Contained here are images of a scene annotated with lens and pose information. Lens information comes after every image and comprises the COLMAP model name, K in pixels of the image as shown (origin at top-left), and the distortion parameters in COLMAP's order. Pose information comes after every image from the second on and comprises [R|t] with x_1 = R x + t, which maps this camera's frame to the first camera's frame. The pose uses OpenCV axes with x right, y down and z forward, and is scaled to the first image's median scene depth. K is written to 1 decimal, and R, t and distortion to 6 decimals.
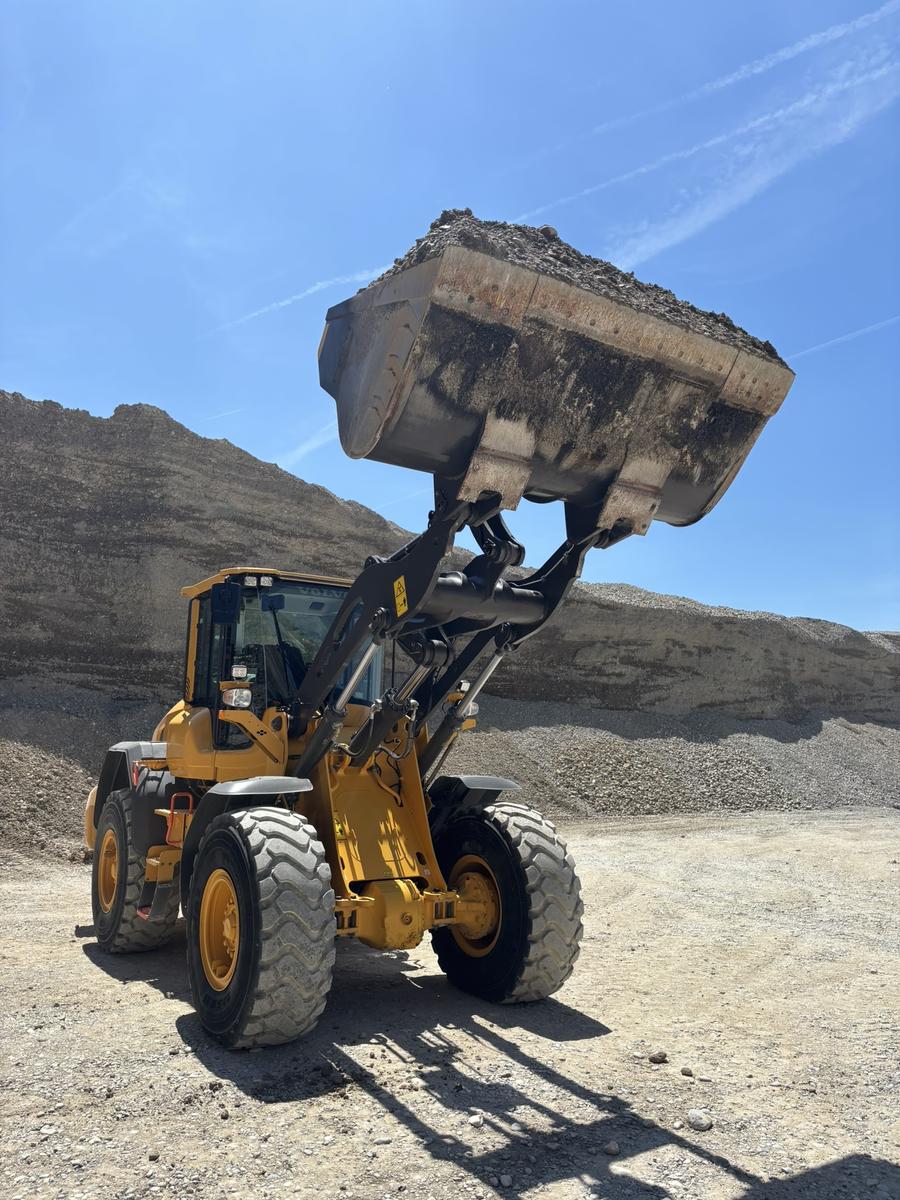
lens RADIAL K [[899.8, 0, 441.1], [0, 899.8, 598.5], [0, 0, 1]] dist [0.050026, -0.053127]
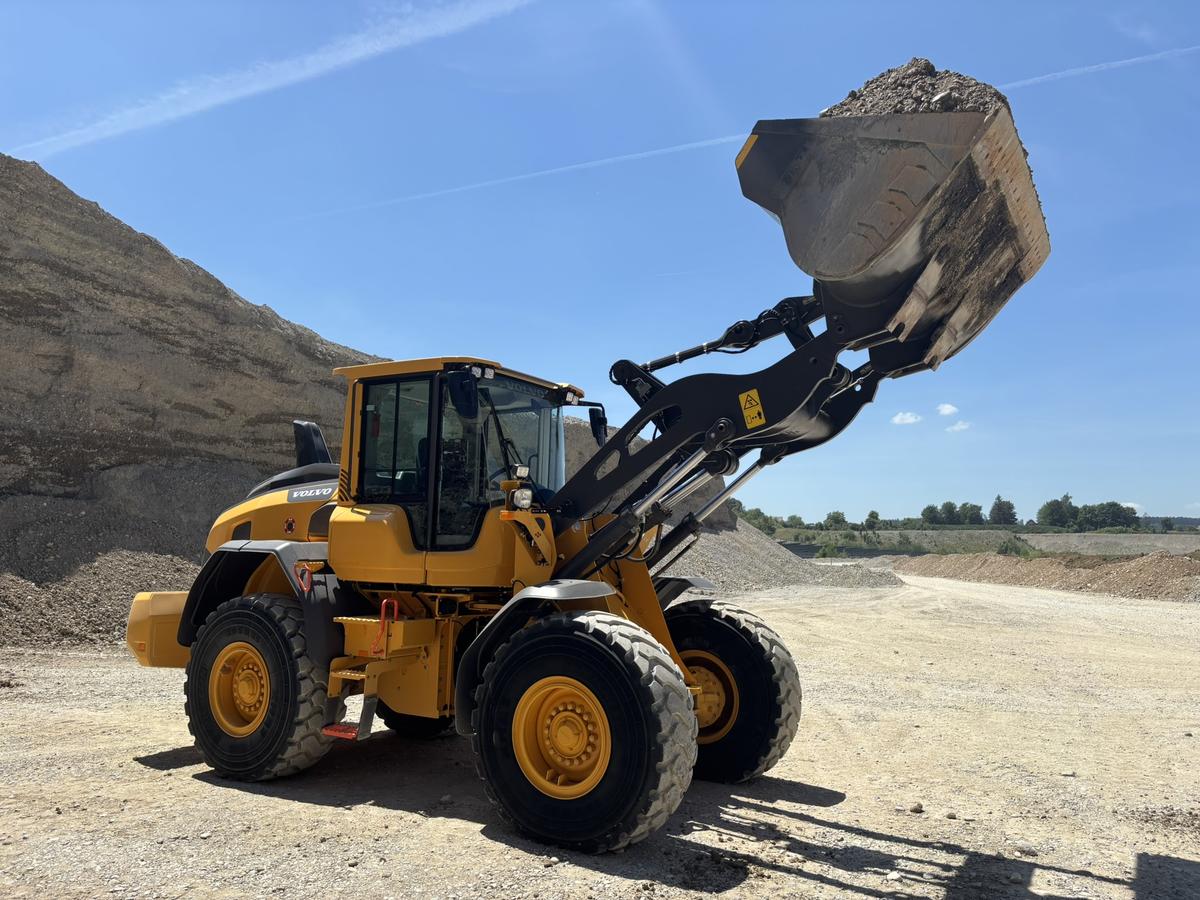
lens RADIAL K [[899.8, 0, 605.8], [0, 899.8, 447.8], [0, 0, 1]] dist [0.050026, -0.053127]
pose [[0.895032, 0.050636, 0.443119, -0.134955], [-0.078440, 0.995919, 0.044632, 0.001882], [-0.439051, -0.074706, 0.895351, 0.028326]]
